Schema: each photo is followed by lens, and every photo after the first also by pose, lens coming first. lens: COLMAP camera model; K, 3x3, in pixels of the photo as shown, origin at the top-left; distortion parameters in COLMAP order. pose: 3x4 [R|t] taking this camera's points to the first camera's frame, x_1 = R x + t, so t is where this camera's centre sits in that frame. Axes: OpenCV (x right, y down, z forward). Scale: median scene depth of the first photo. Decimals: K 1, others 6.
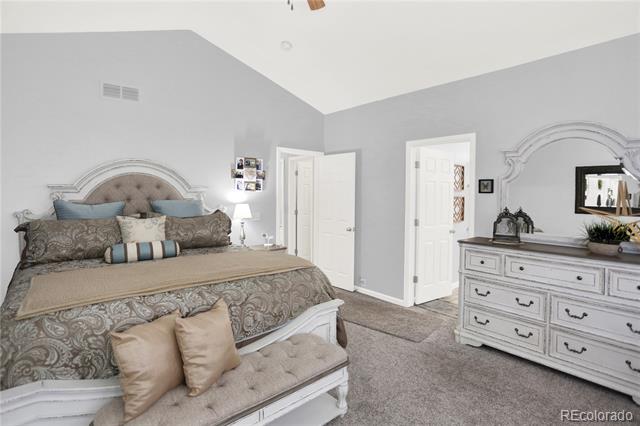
lens RADIAL K [[332.2, 0, 315.3], [0, 332.2, 213.0], [0, 0, 1]] dist [-0.046789, 0.000796]
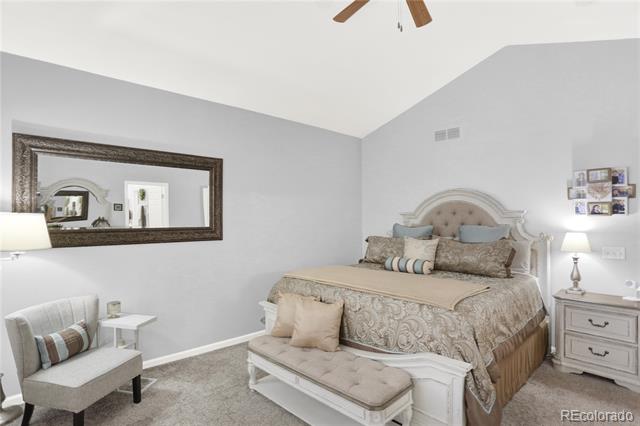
lens RADIAL K [[332.2, 0, 315.3], [0, 332.2, 213.0], [0, 0, 1]] dist [-0.046789, 0.000796]
pose [[0.055412, -0.018618, -0.998290, 0.567375], [-0.053574, 0.998330, -0.021592, -0.029274], [0.997025, 0.054679, 0.054322, 0.440430]]
